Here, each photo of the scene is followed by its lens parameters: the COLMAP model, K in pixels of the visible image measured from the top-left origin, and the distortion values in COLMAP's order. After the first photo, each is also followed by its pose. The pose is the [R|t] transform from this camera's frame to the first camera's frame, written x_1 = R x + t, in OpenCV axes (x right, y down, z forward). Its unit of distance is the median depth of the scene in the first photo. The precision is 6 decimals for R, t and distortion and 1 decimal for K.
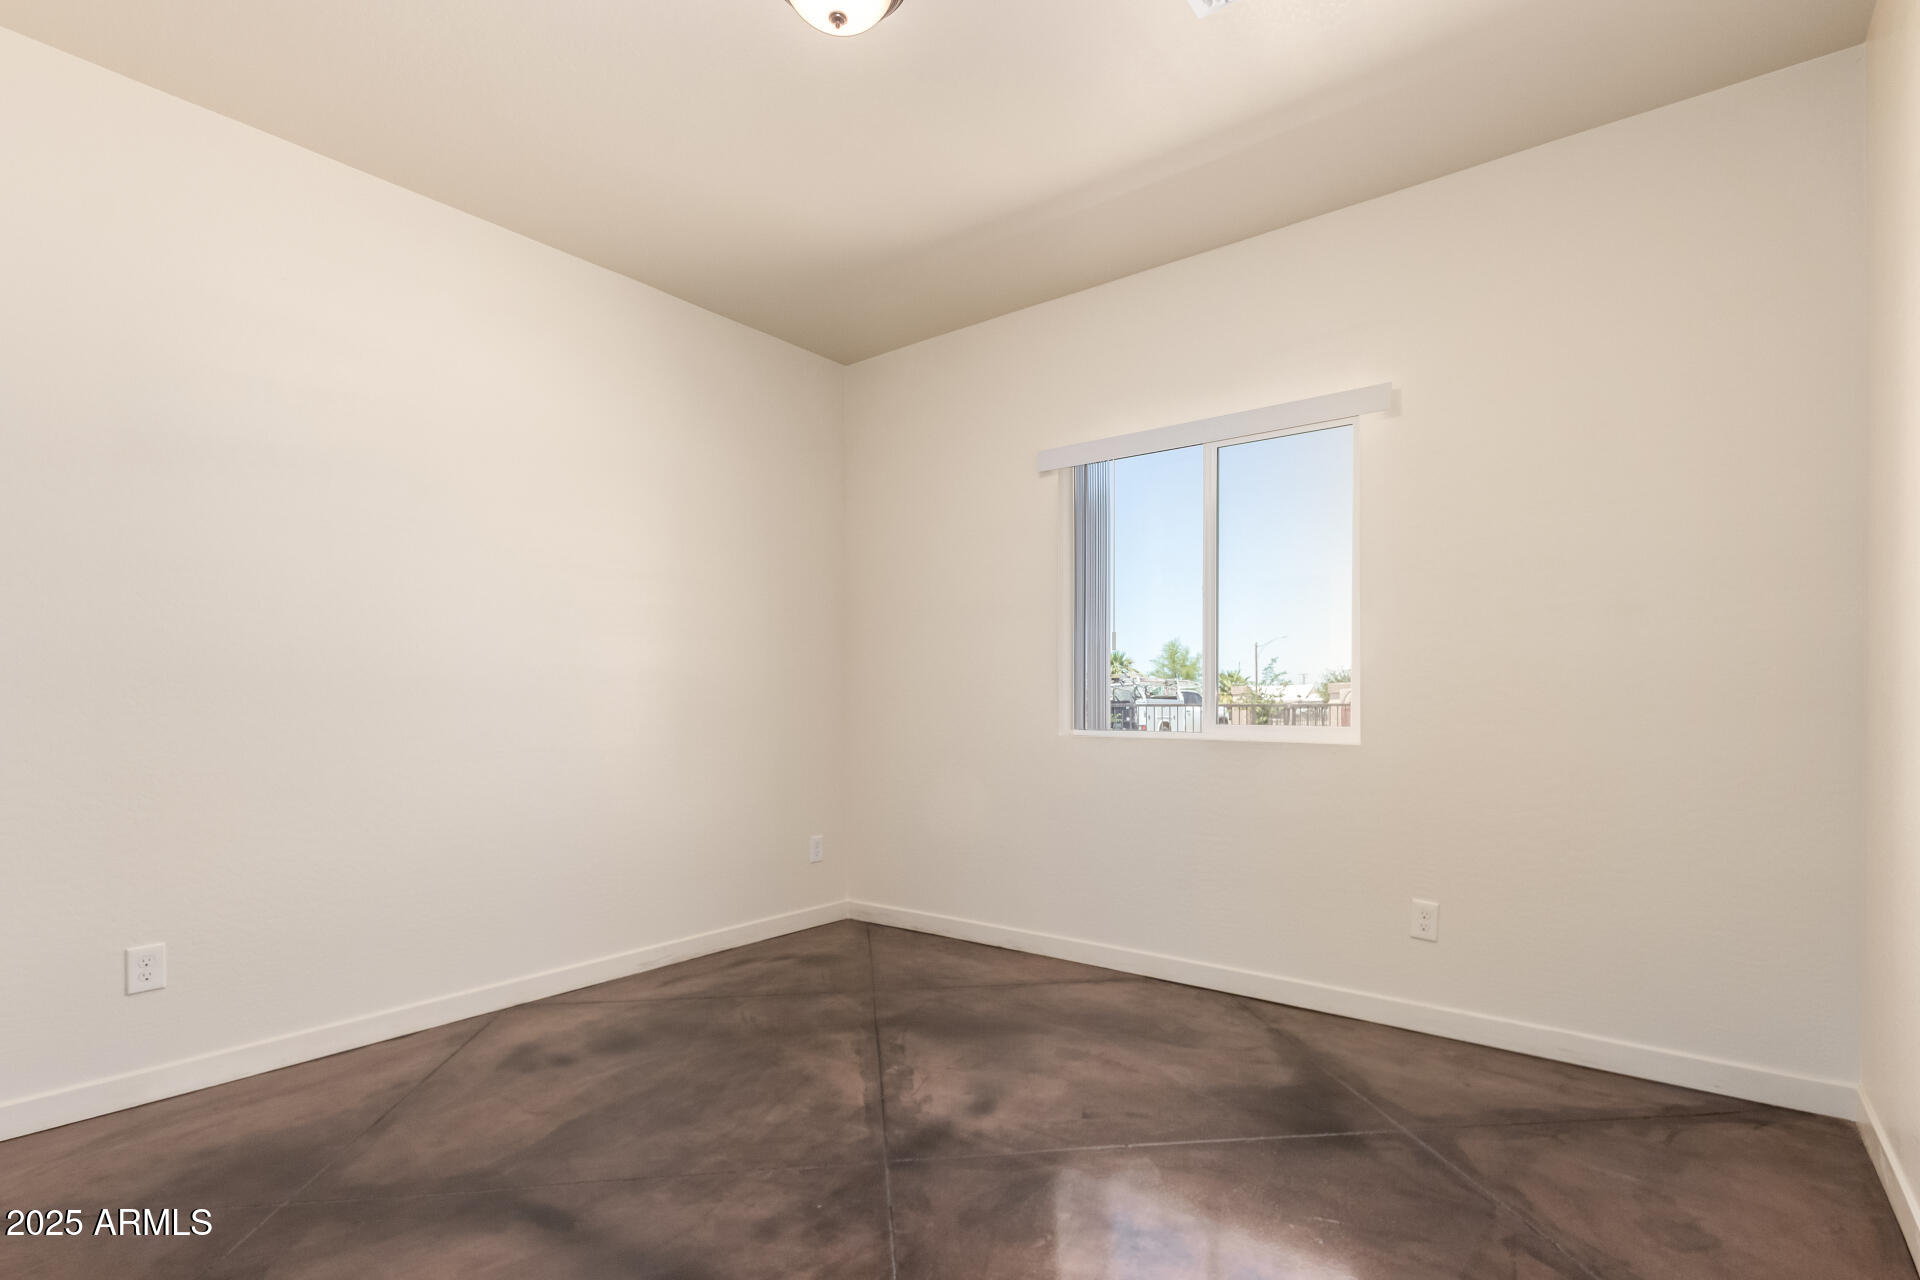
lens RADIAL K [[914.2, 0, 956.5], [0, 914.2, 724.0], [0, 0, 1]] dist [0.002134, 0.000303]
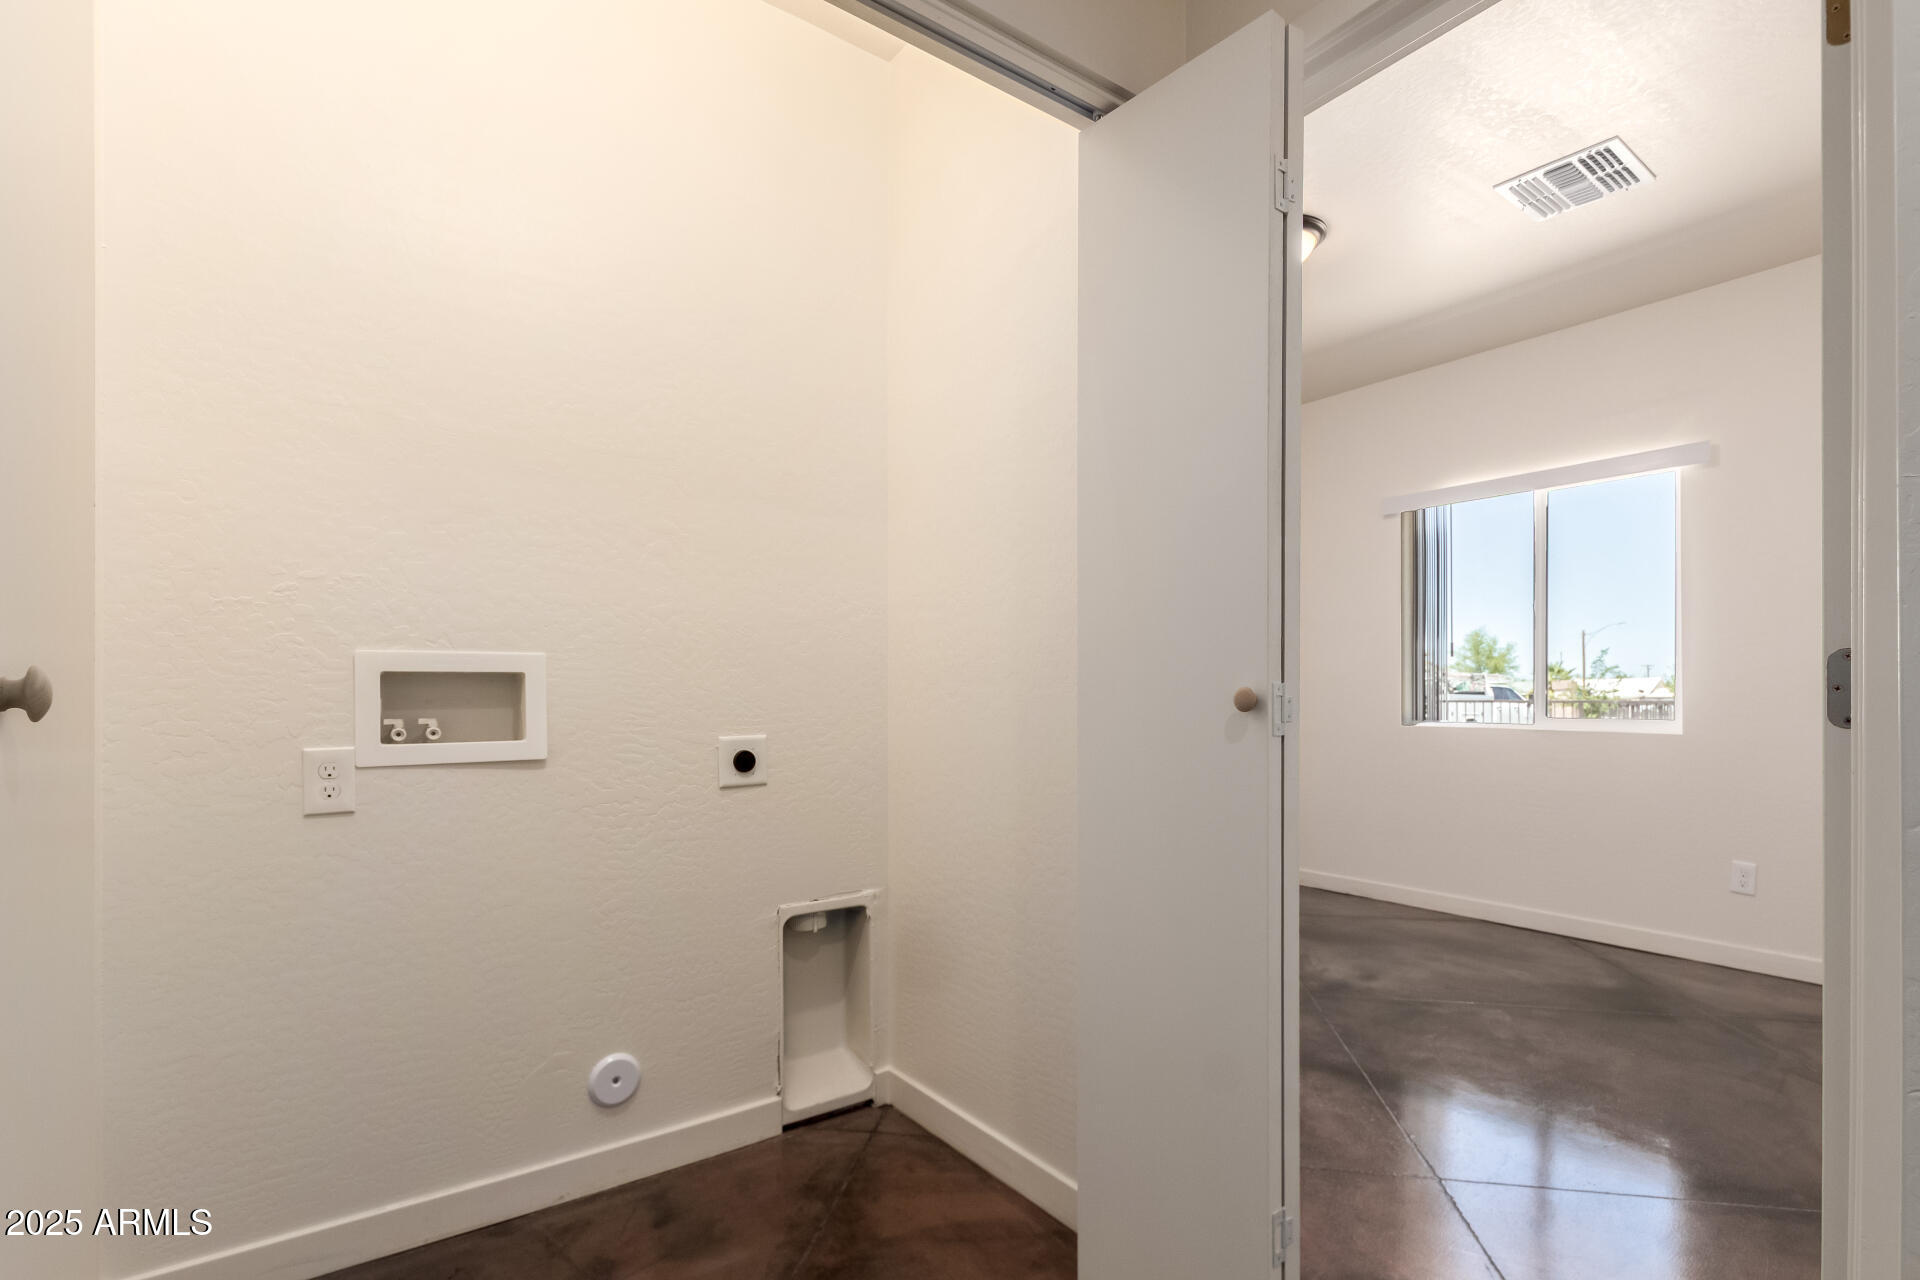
lens RADIAL K [[894.0, 0, 963.1], [0, 894.0, 700.4], [0, 0, 1]] dist [-0.000182, -0.001228]
pose [[0.958210, 0.002730, -0.286053, -0.141836], [-0.008537, 0.999782, -0.019055, 0.008252], [0.285939, 0.020700, 0.958024, -0.430741]]
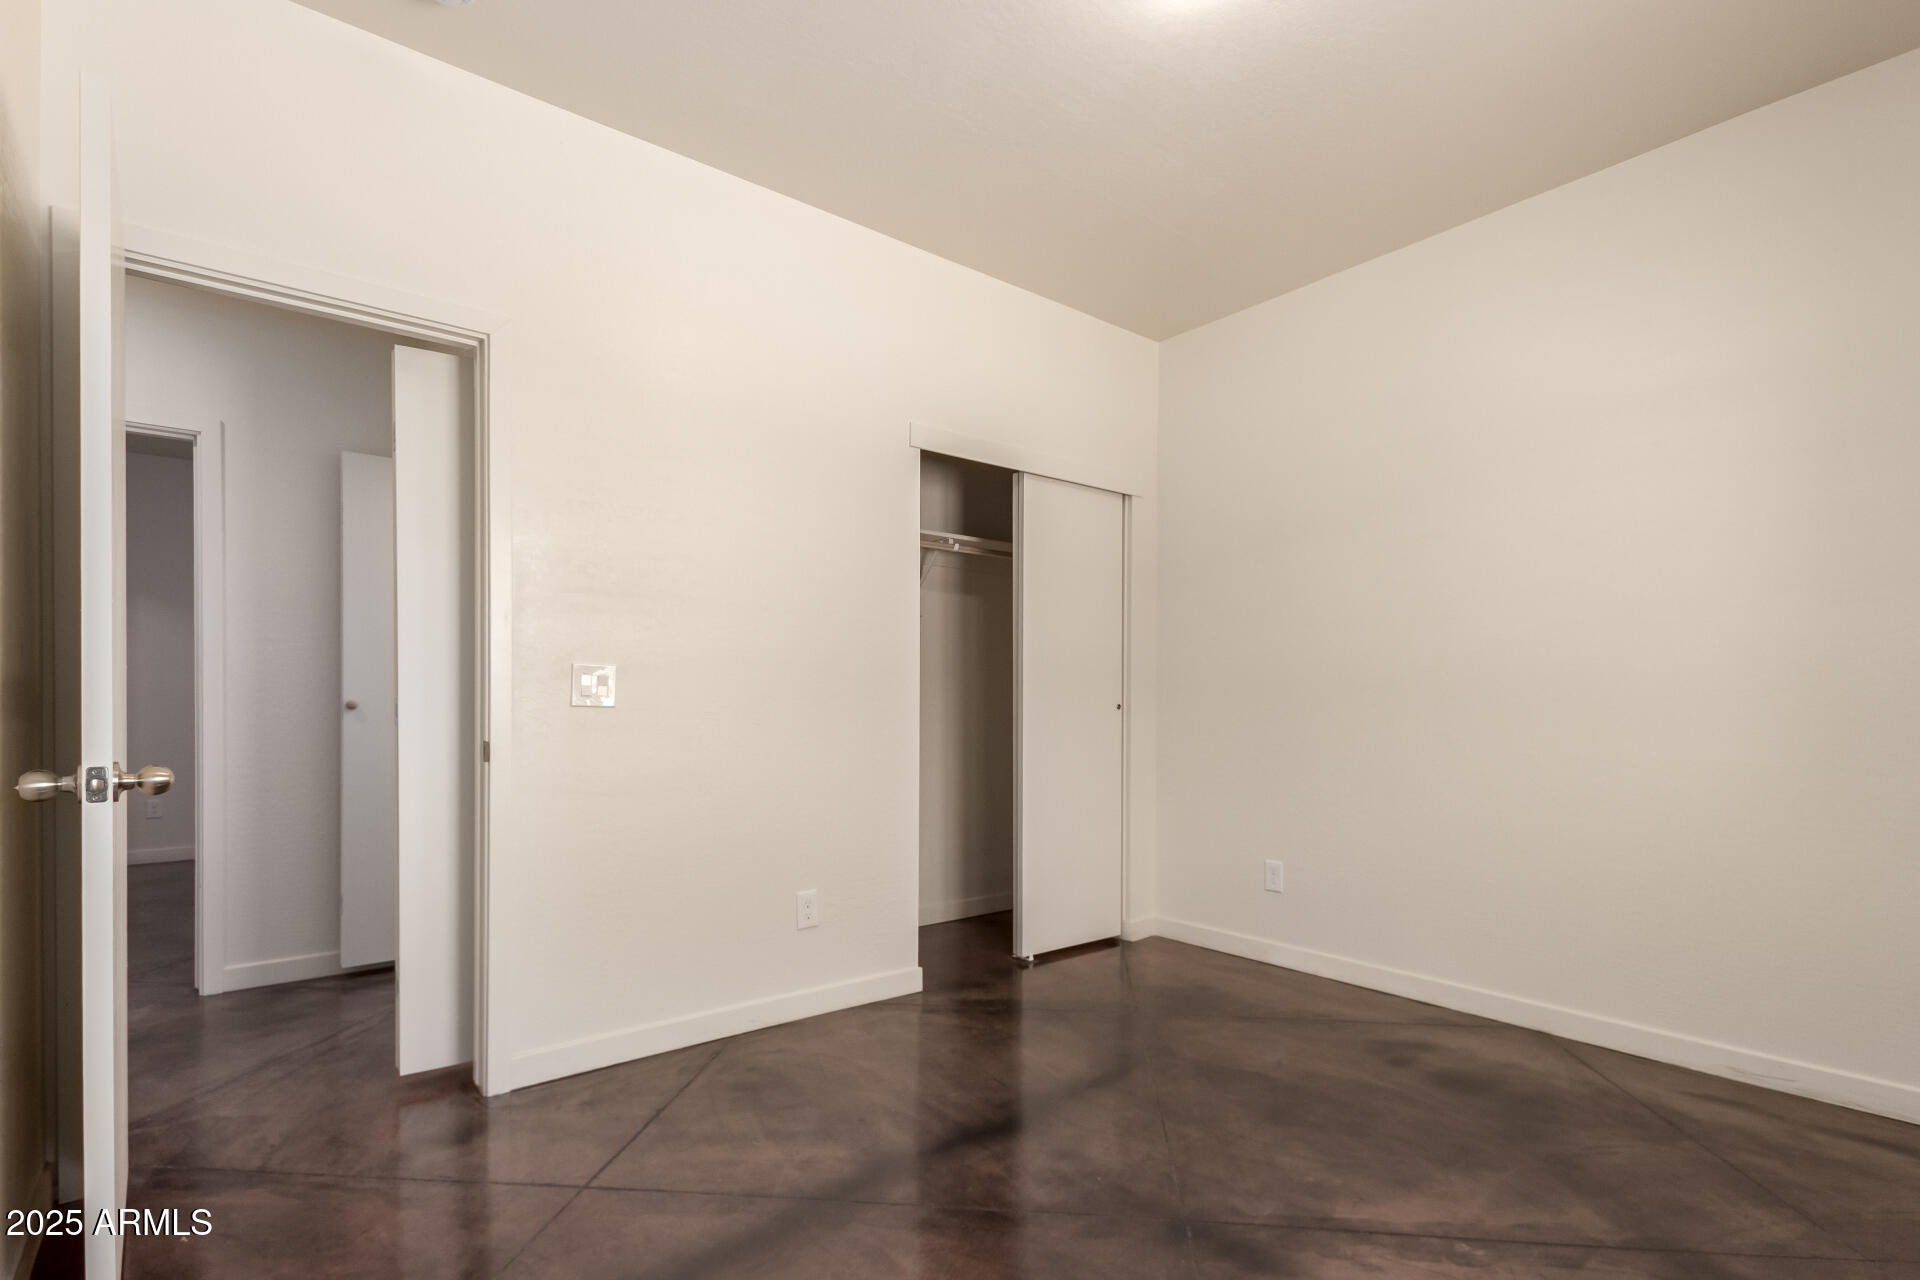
lens RADIAL K [[894.0, 0, 963.1], [0, 894.0, 700.4], [0, 0, 1]] dist [-0.000182, -0.001228]
pose [[-0.204836, 0.001873, -0.978795, 0.527594], [-0.025717, 0.999643, 0.007295, -0.018562], [0.978458, 0.026666, -0.204714, 0.612535]]
